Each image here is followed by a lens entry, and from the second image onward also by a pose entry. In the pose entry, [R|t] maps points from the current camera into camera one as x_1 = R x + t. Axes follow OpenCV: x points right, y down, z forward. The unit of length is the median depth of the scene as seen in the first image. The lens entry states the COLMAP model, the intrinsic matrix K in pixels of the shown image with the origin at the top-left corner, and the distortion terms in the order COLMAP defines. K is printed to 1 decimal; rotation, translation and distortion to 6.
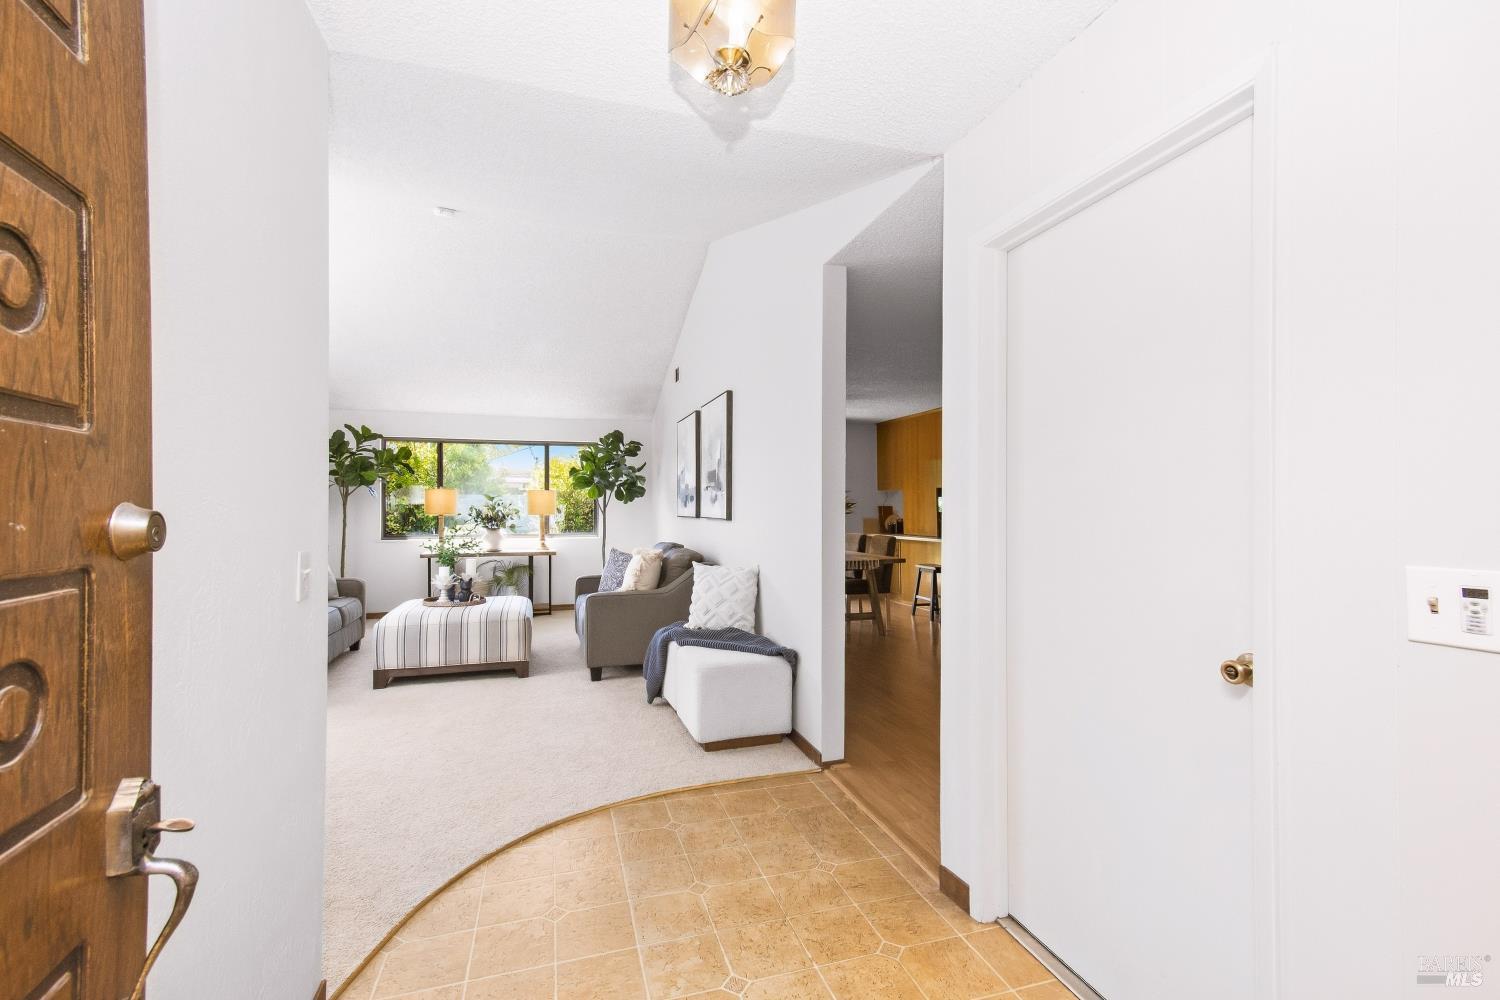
lens RADIAL K [[634.1, 0, 752.5], [0, 634.1, 505.5], [0, 0, 1]] dist [0.000989, -0.000076]
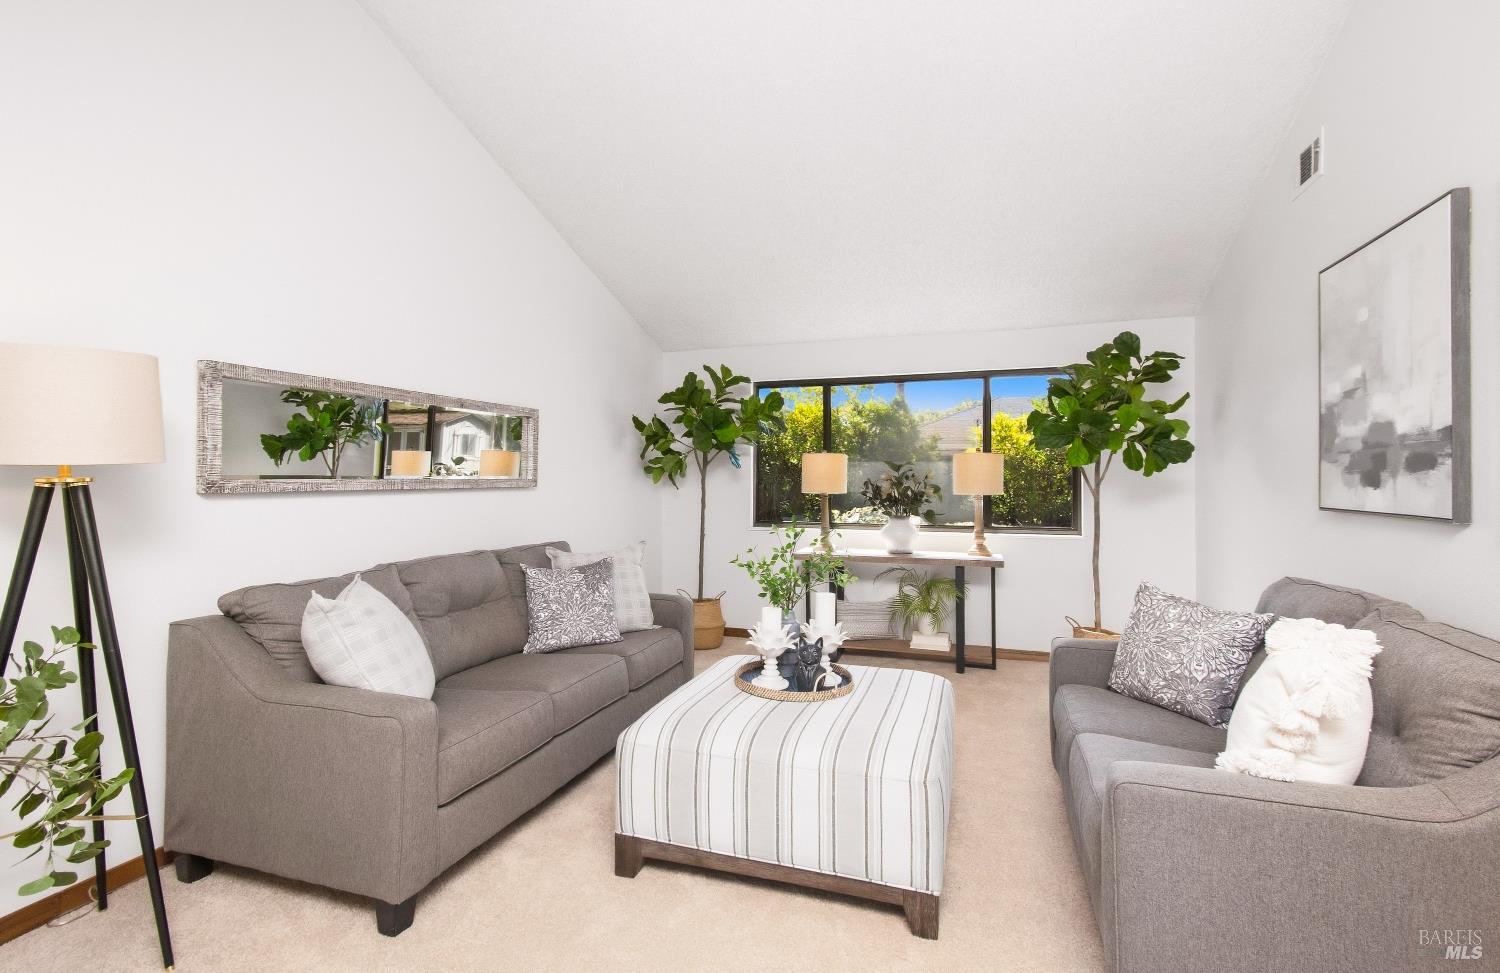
lens RADIAL K [[689.1, 0, 753.9], [0, 689.1, 468.1], [0, 0, 1]] dist [0.031263, -0.000110]
pose [[0.800305, -0.007341, -0.599548, -0.119544], [0.000465, 0.999932, -0.011623, -0.002770], [0.599593, 0.009024, 0.800255, 0.378416]]
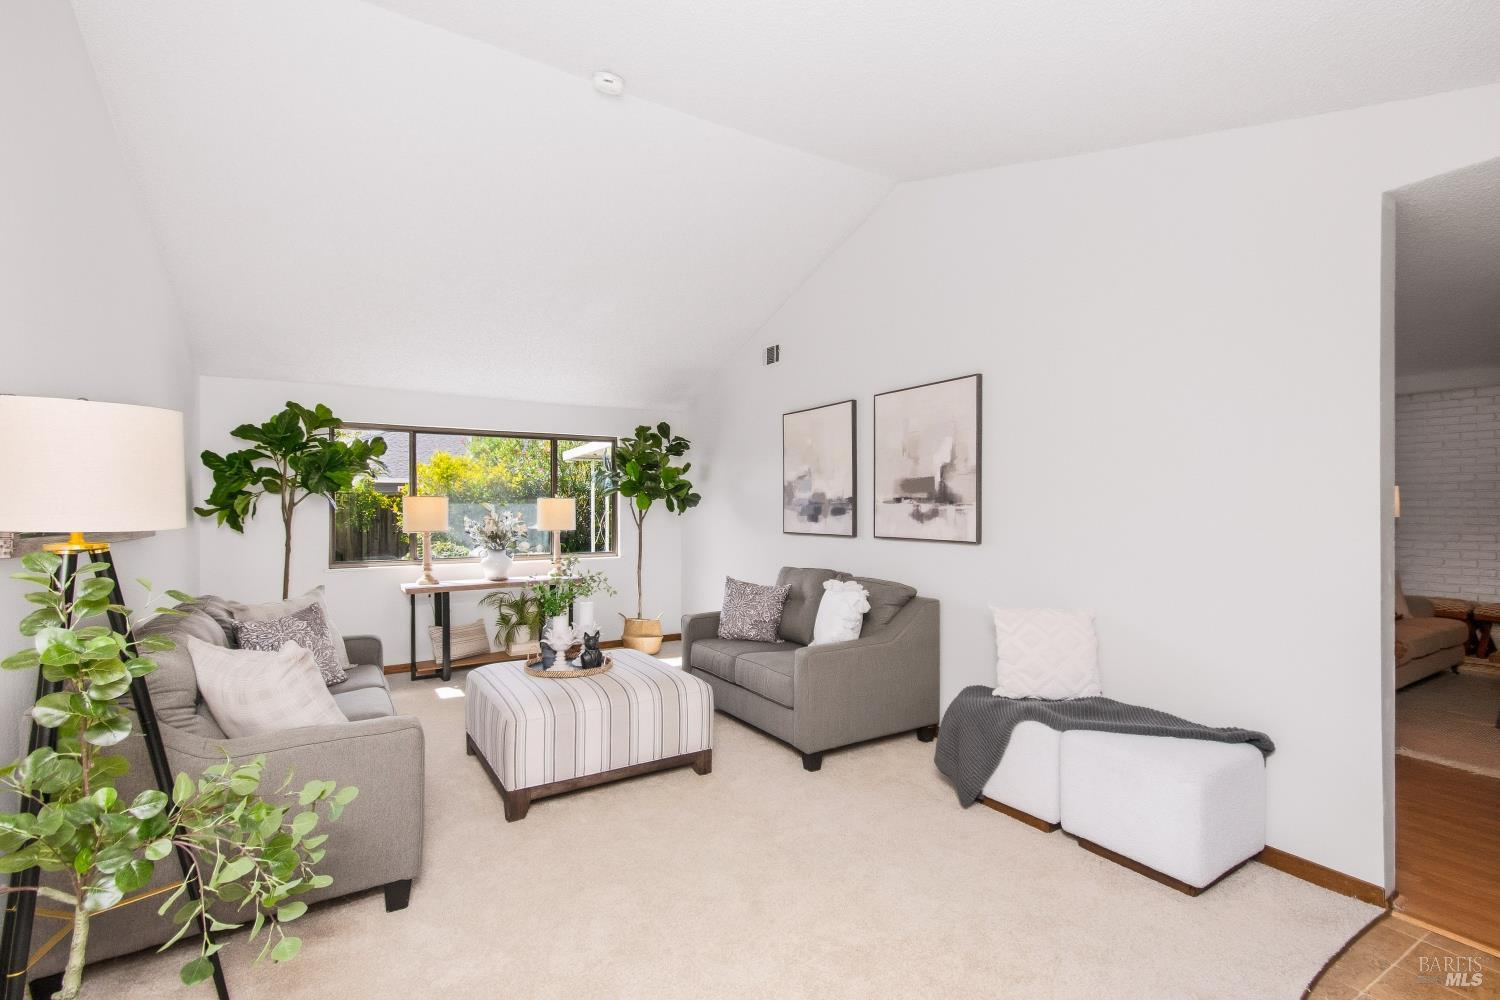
lens RADIAL K [[658.9, 0, 750.6], [0, 658.9, 503.3], [0, 0, 1]] dist [0.018821, -0.000117]
pose [[0.973341, -0.000761, 0.229363, -0.299846], [0.002271, 0.999977, -0.006317, -0.012354], [-0.229353, 0.006670, 0.973320, 0.179789]]
